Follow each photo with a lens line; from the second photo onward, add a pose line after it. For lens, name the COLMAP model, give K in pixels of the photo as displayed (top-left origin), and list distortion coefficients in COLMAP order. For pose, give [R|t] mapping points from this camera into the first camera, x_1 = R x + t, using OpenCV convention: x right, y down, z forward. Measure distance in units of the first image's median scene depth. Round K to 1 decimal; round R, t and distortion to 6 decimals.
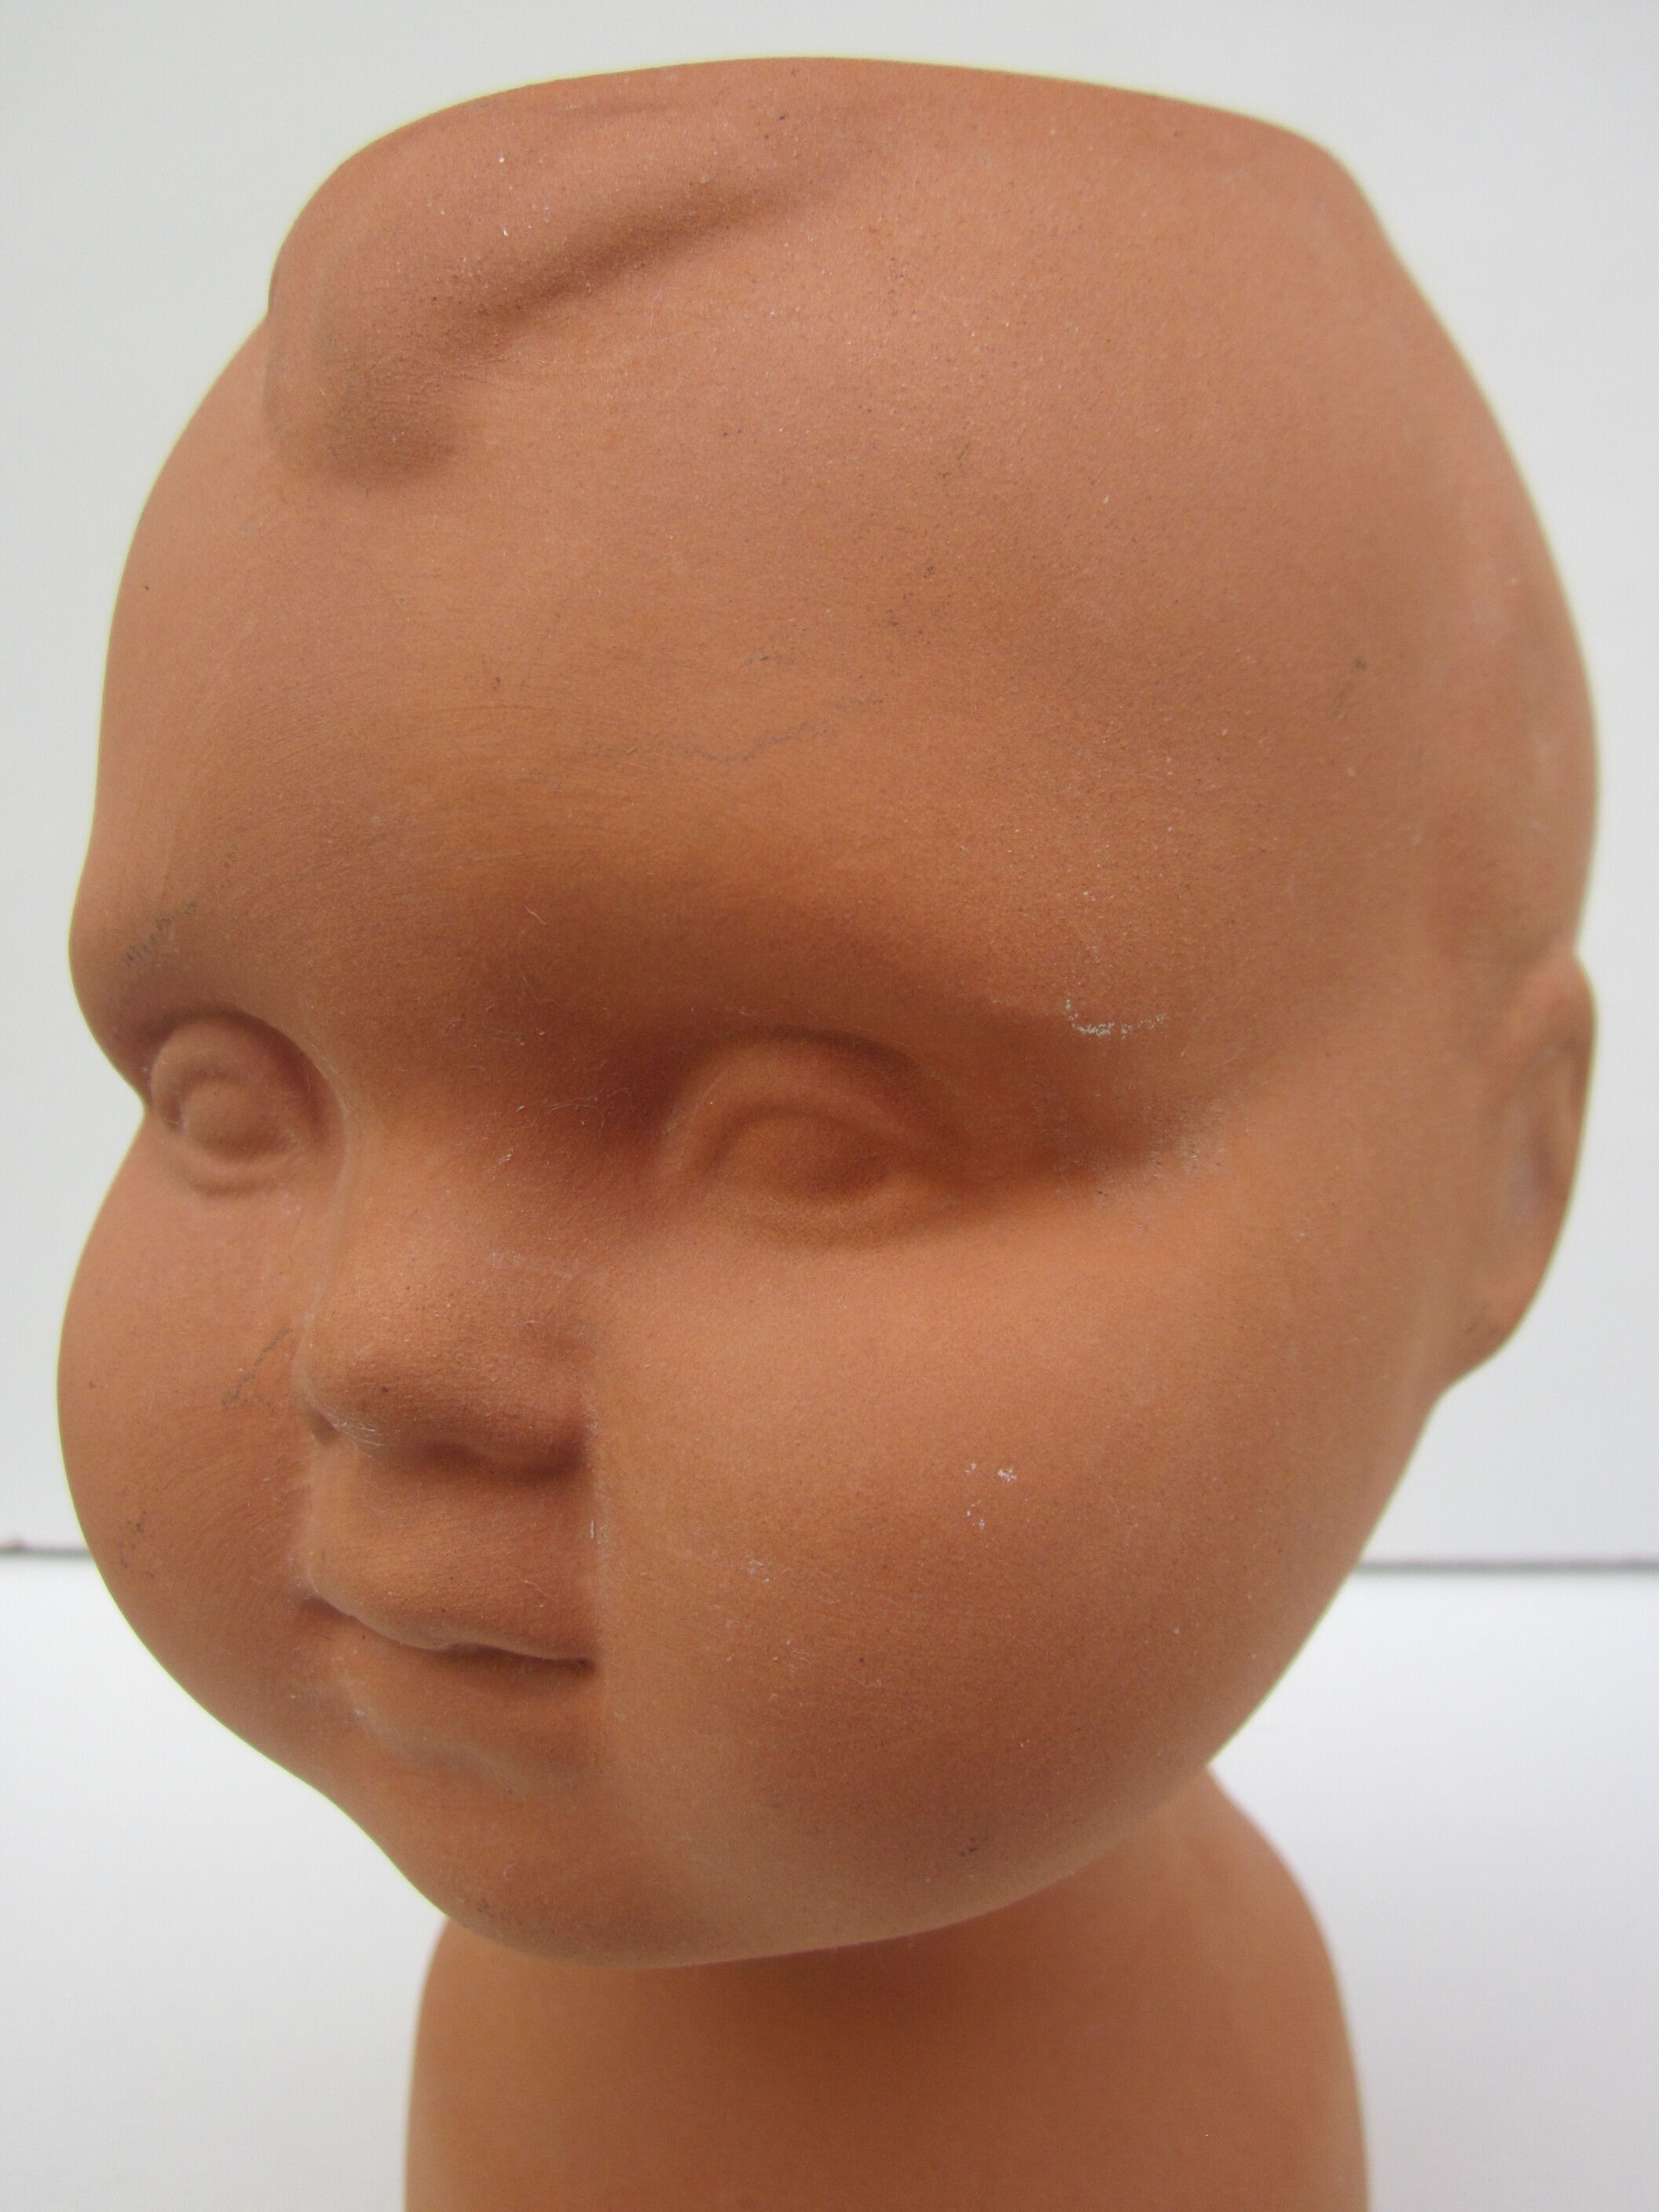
lens RADIAL K [[1835.6, 0, 829.5], [0, 1835.6, 1106.0], [0, 0, 1]] dist [-0.040472, -0.001014]
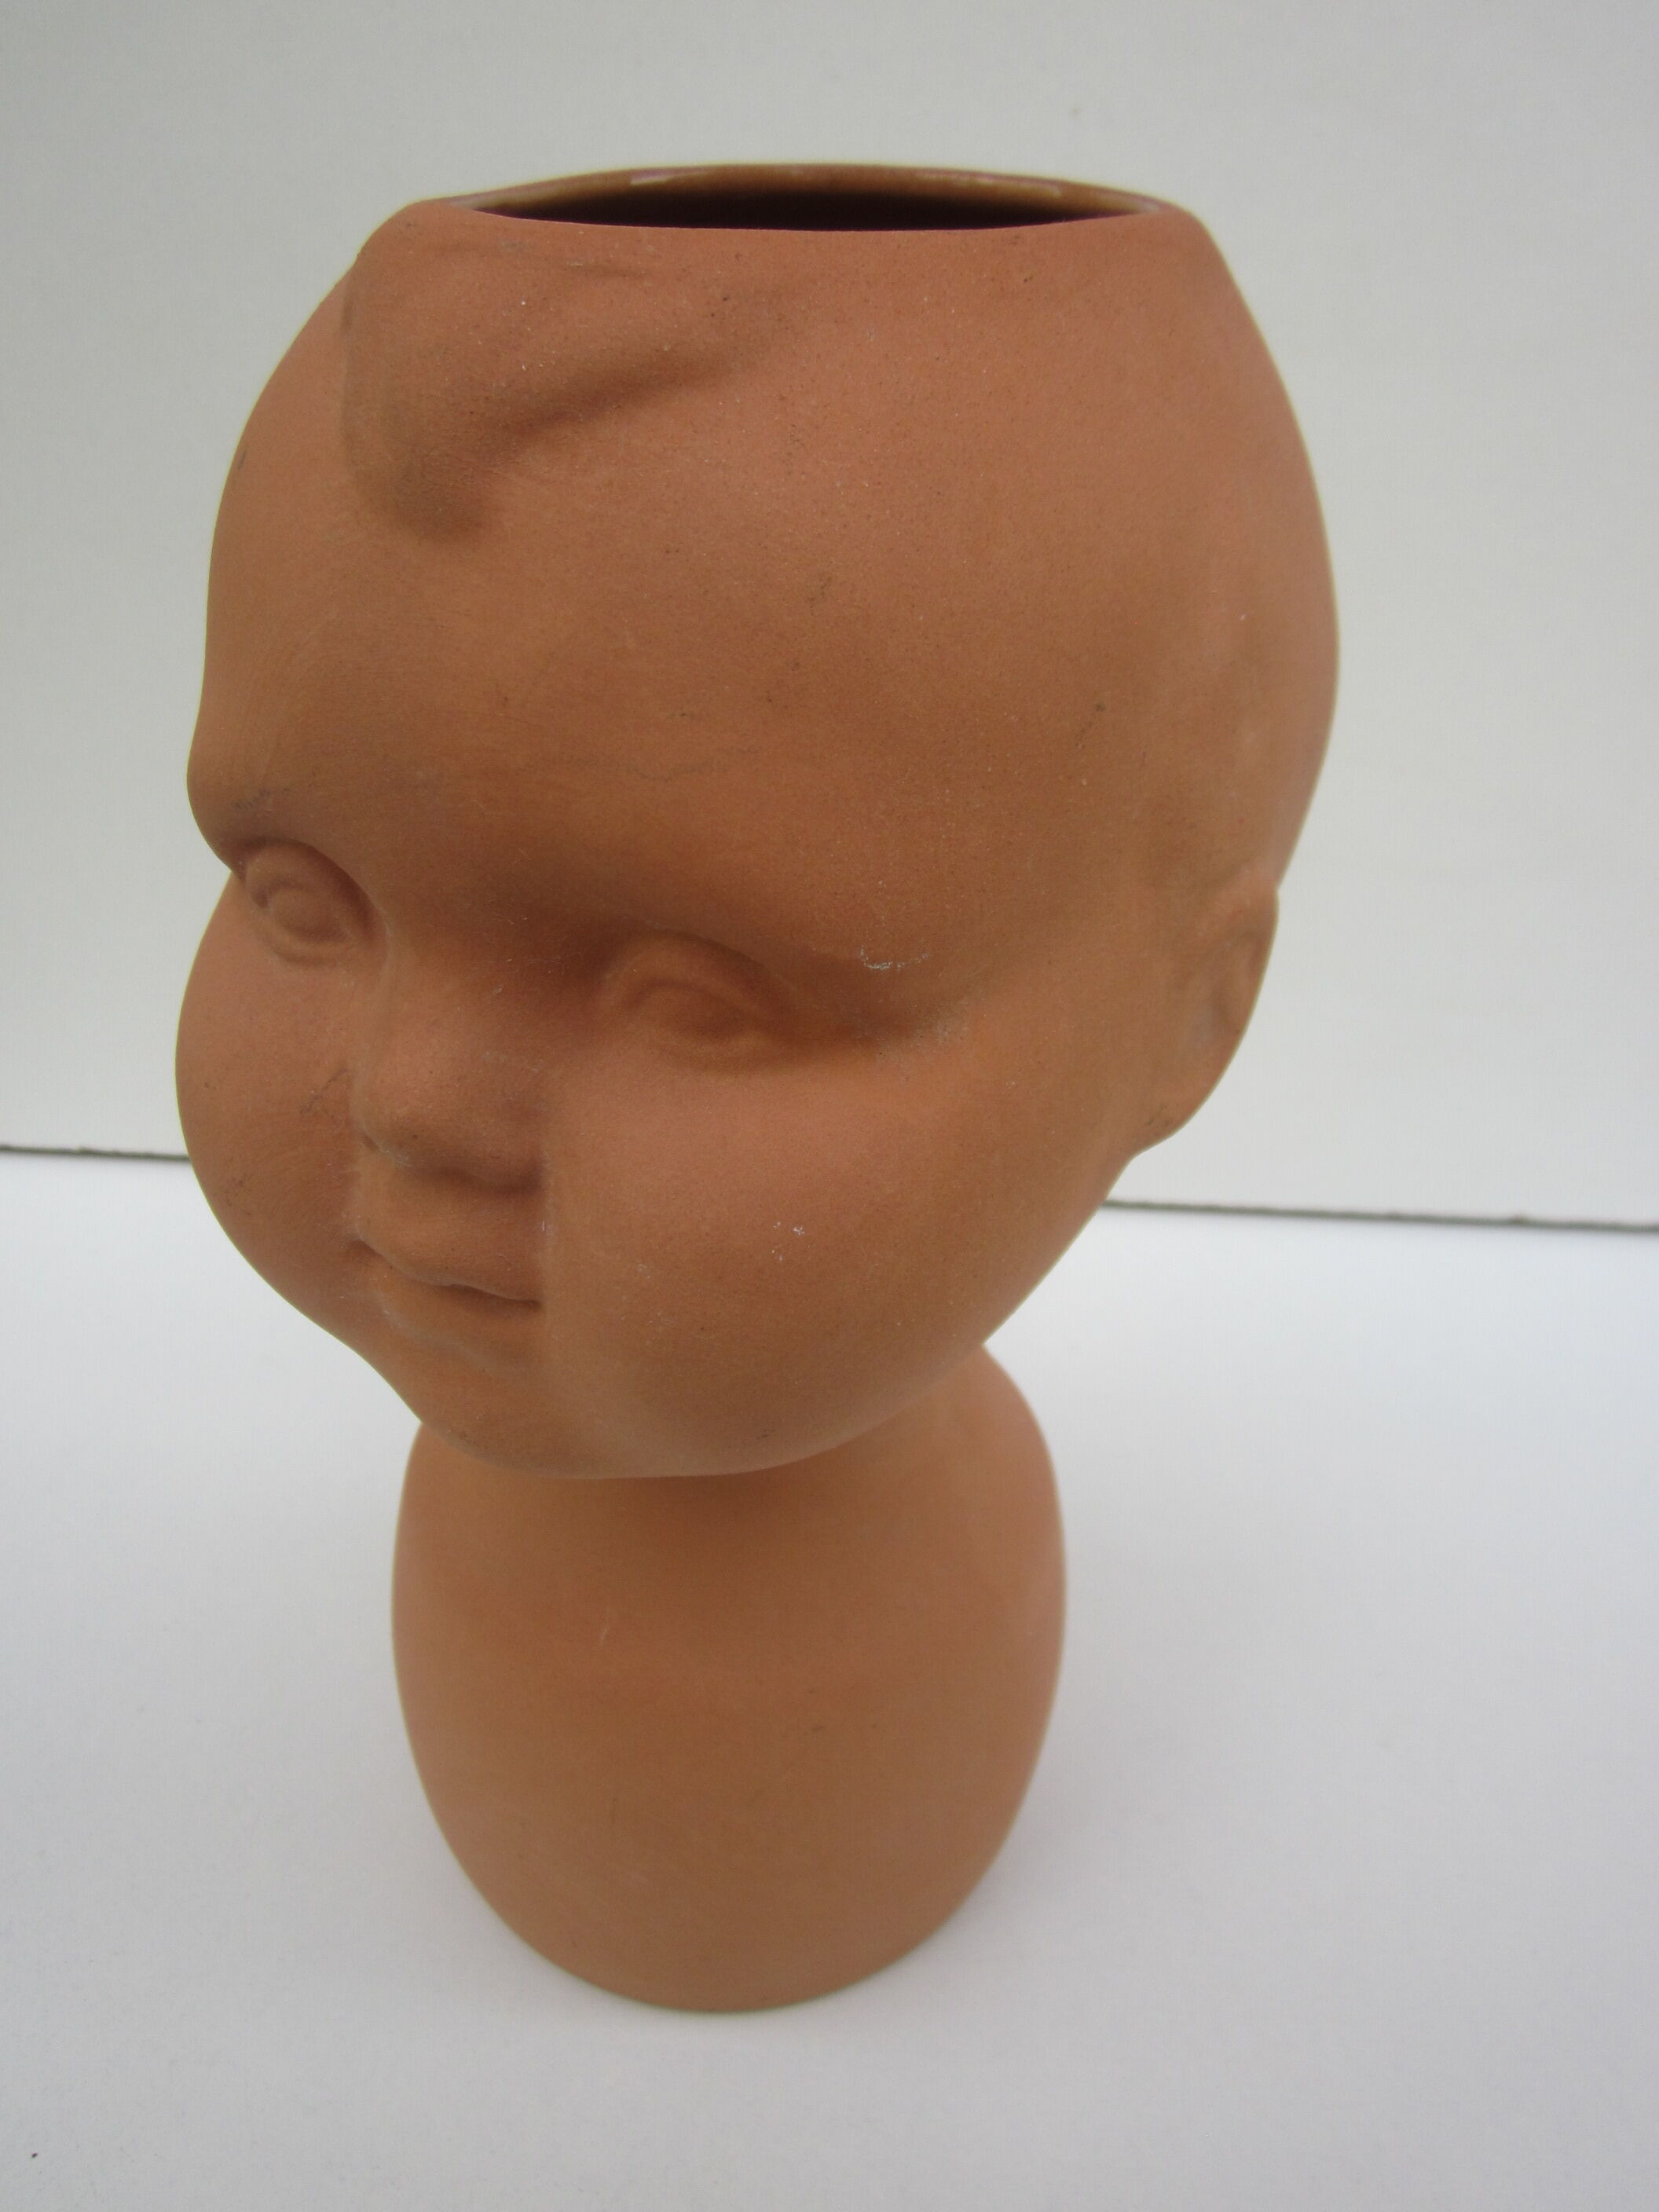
lens RADIAL K [[1835.6, 0, 829.5], [0, 1835.6, 1106.0], [0, 0, 1]] dist [-0.040472, -0.001014]
pose [[0.996104, 0.083161, 0.029354, 0.063070], [-0.088010, 0.958632, 0.270699, -0.329337], [-0.005628, -0.272228, 0.962216, -0.509605]]
